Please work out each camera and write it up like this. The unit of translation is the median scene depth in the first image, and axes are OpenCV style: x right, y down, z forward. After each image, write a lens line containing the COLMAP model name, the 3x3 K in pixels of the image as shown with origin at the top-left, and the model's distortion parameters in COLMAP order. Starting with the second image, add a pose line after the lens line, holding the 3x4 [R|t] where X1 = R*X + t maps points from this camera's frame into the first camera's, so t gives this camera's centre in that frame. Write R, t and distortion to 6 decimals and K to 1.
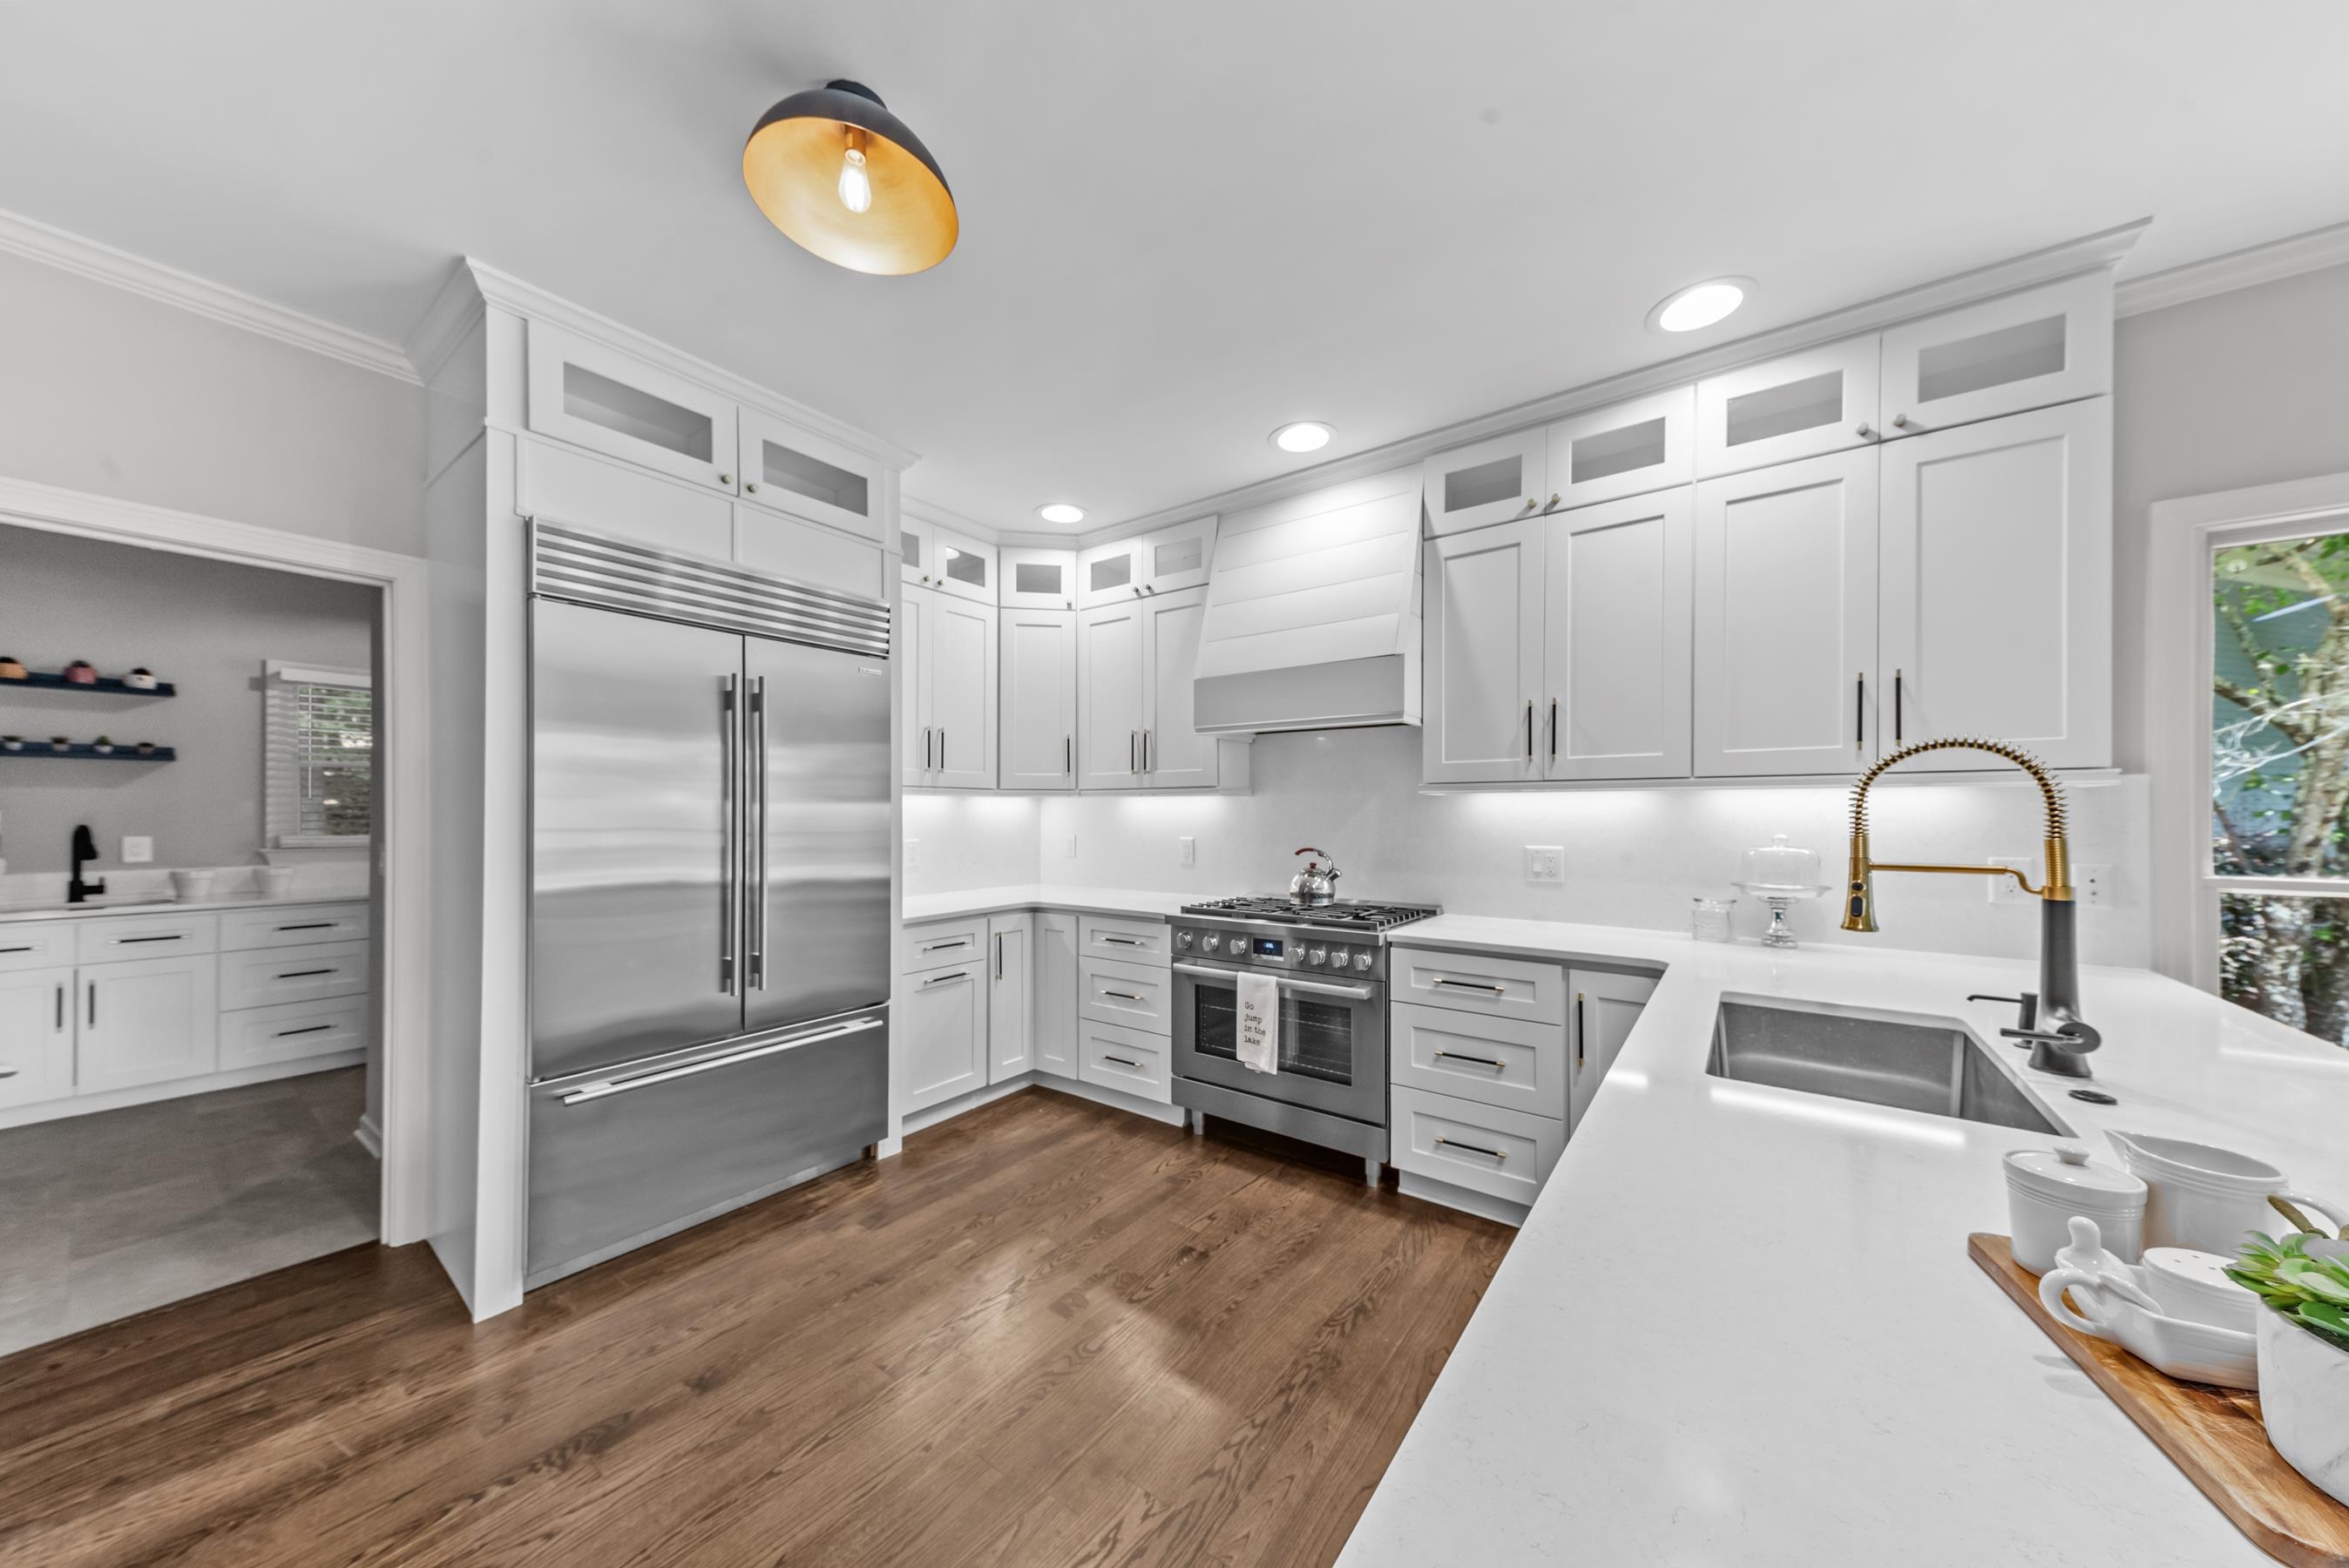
lens RADIAL K [[799.8, 0, 1169.8], [0, 799.8, 803.1], [0, 0, 1]] dist [0.007769, -0.000456]
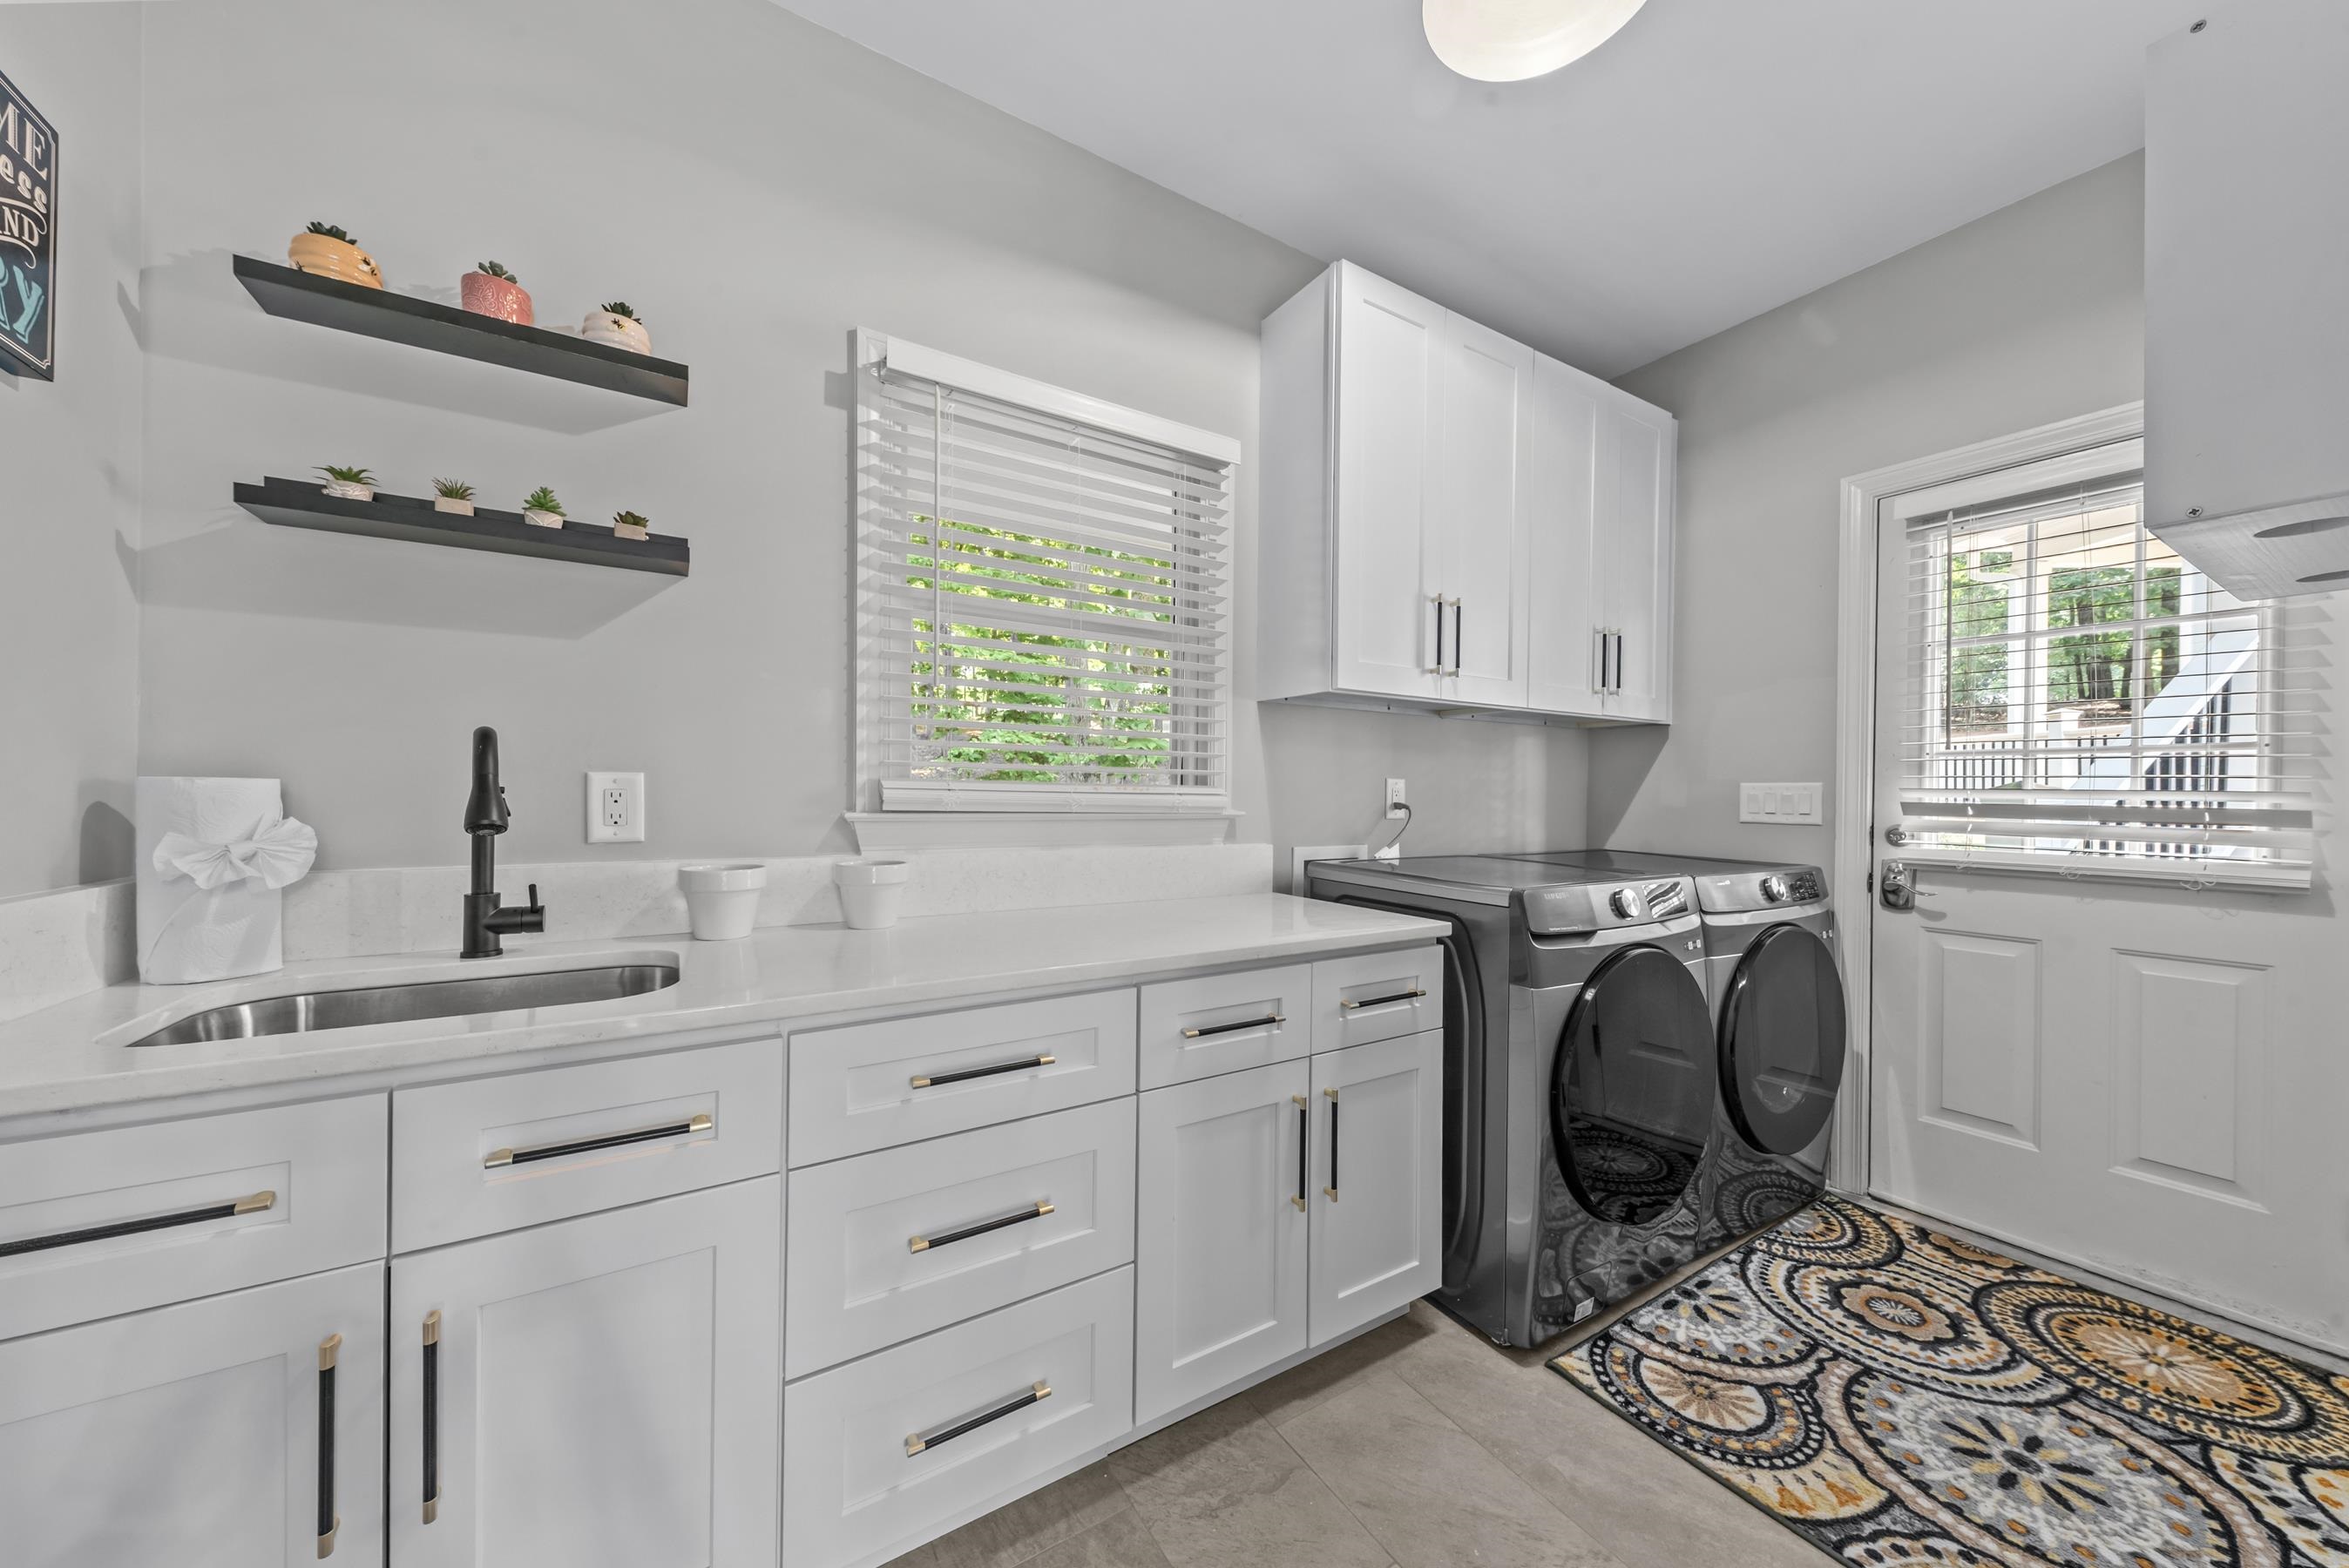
lens RADIAL K [[799.8, 0, 1169.8], [0, 799.8, 803.1], [0, 0, 1]] dist [0.007769, -0.000456]
pose [[0.929958, 0.014229, -0.367390, -0.821699], [-0.005781, 0.999693, 0.024086, 0.041418], [0.367620, -0.020275, 0.929755, 0.681435]]
